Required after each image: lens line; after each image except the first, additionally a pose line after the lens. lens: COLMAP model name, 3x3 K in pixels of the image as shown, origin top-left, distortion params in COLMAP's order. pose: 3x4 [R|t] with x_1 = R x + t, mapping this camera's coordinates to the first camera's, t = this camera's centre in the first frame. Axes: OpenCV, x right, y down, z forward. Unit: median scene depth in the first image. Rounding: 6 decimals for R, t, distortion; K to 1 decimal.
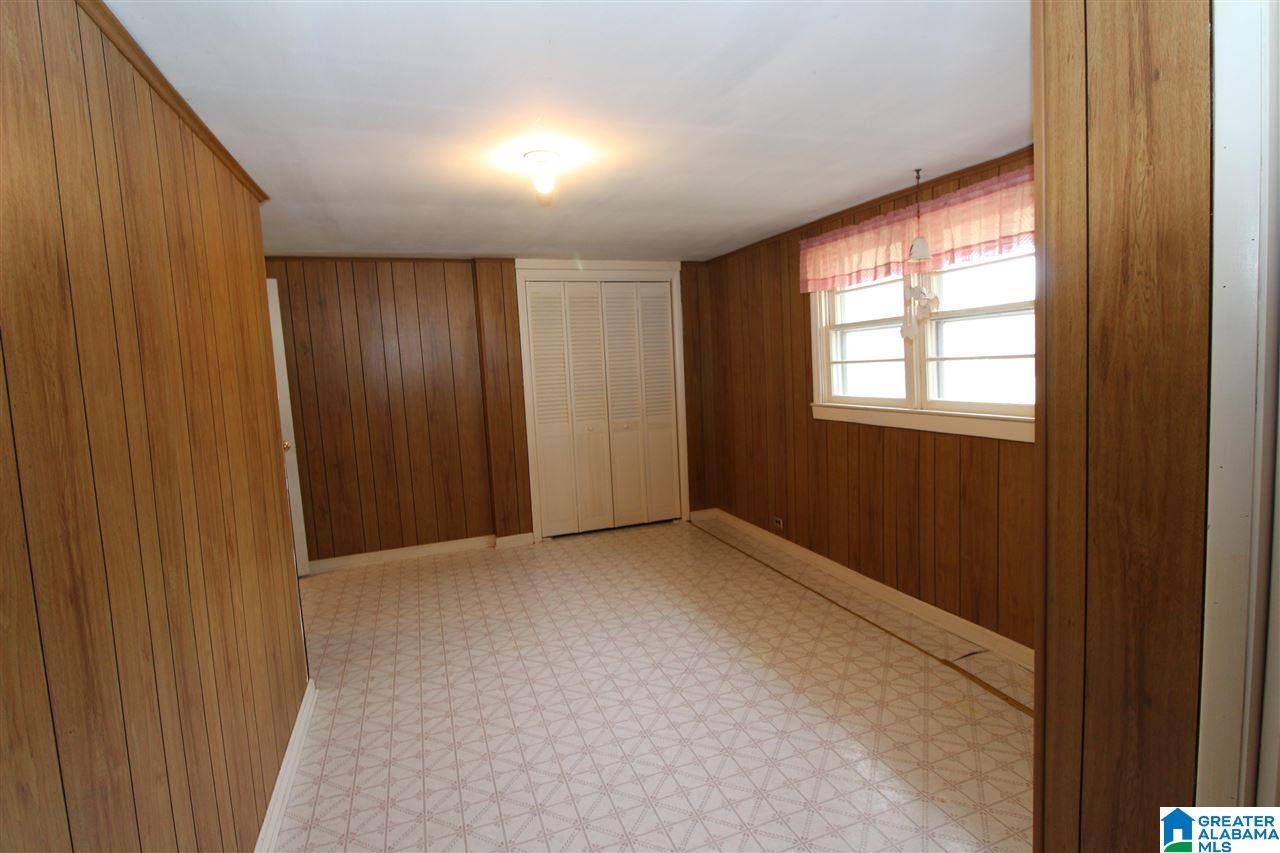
lens RADIAL K [[610.7, 0, 639.7], [0, 610.7, 422.5], [0, 0, 1]] dist [-0.008851, -0.000417]
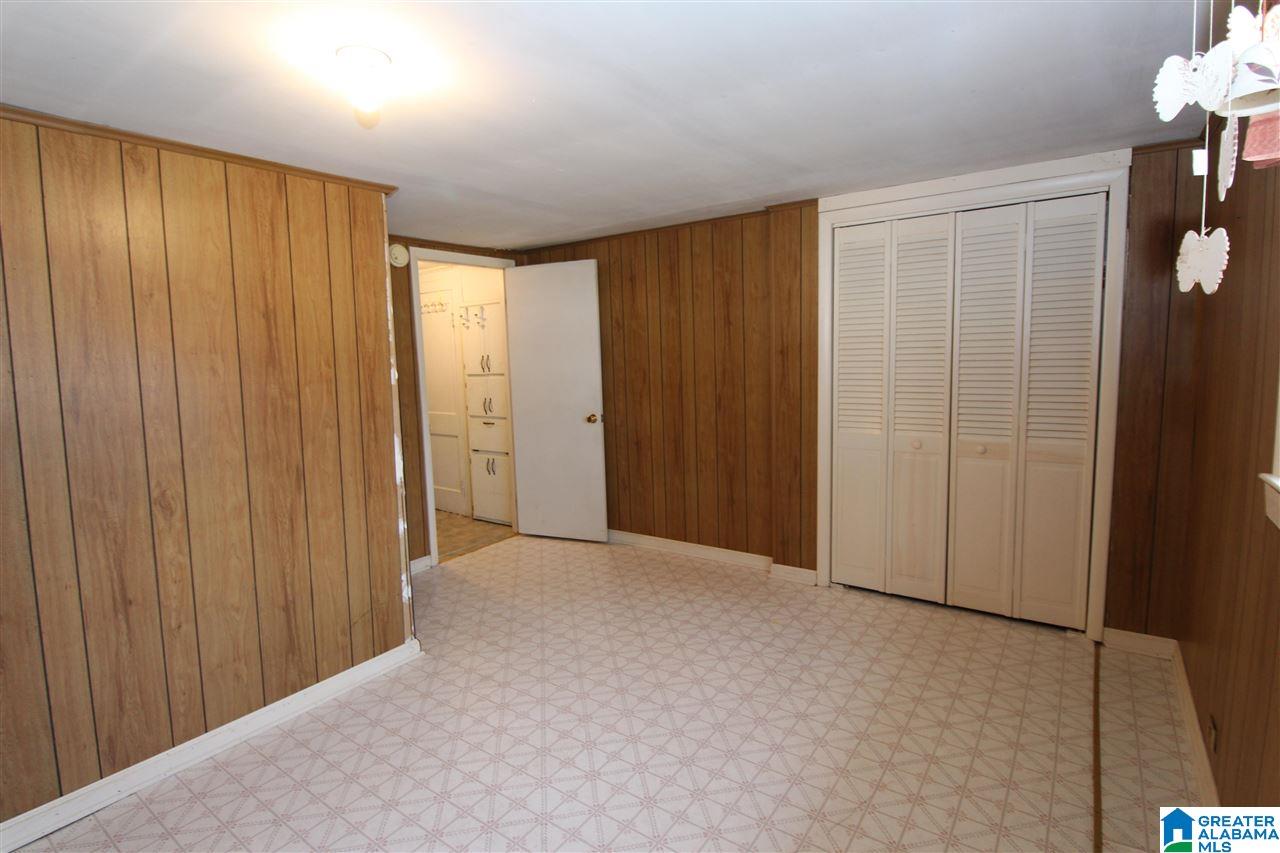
lens RADIAL K [[610.7, 0, 640.1], [0, 610.7, 423.2], [0, 0, 1]] dist [-0.008851, -0.000417]
pose [[0.567015, 0.124556, -0.814236, 0.304503], [-0.082158, 0.992124, 0.094555, -0.054915], [0.819600, 0.013282, 0.572782, 0.418805]]
